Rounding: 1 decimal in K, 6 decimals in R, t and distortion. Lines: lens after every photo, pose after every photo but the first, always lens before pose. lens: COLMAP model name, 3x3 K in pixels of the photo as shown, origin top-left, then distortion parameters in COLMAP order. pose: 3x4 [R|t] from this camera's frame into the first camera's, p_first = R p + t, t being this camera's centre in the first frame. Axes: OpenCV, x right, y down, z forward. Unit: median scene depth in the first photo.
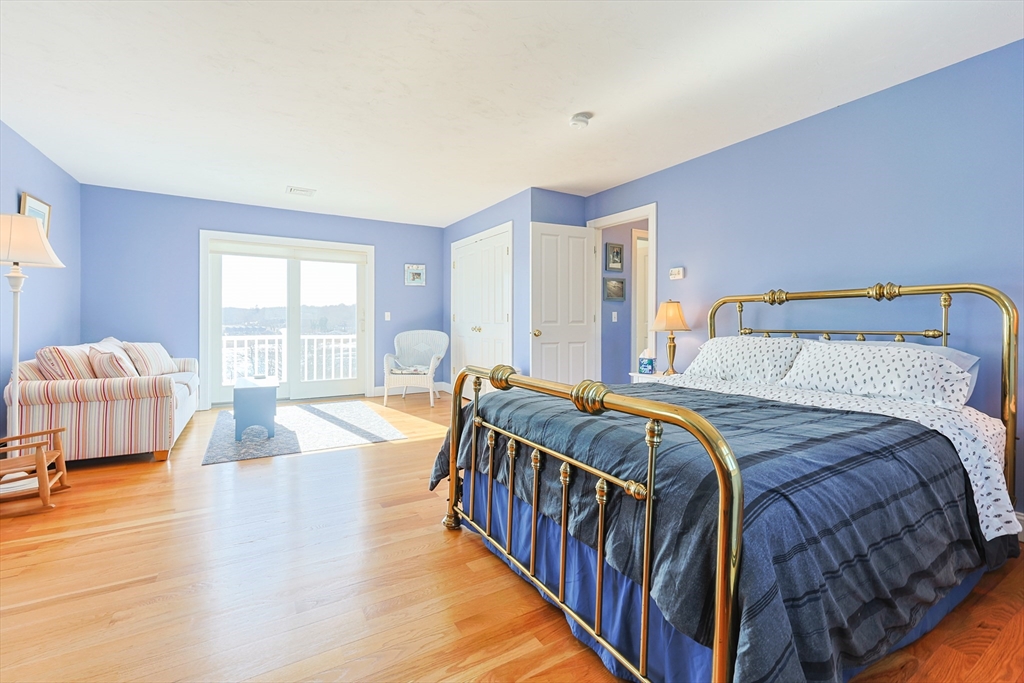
lens RADIAL K [[436.0, 0, 513.6], [0, 436.0, 334.0], [0, 0, 1]] dist [-0.001160, -0.000012]
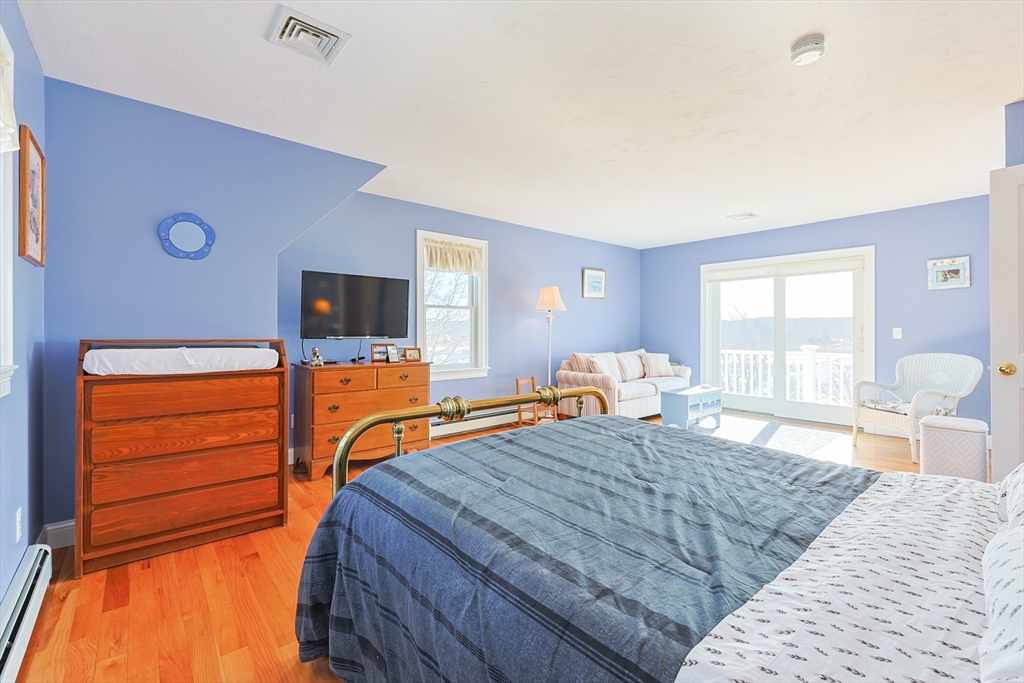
lens RADIAL K [[436.0, 0, 513.6], [0, 436.0, 334.0], [0, 0, 1]] dist [-0.001160, -0.000012]
pose [[0.178080, 0.000345, -0.984016, 0.369282], [-0.027777, 0.999603, -0.004676, -0.018552], [0.983624, 0.028166, 0.178019, 0.225072]]
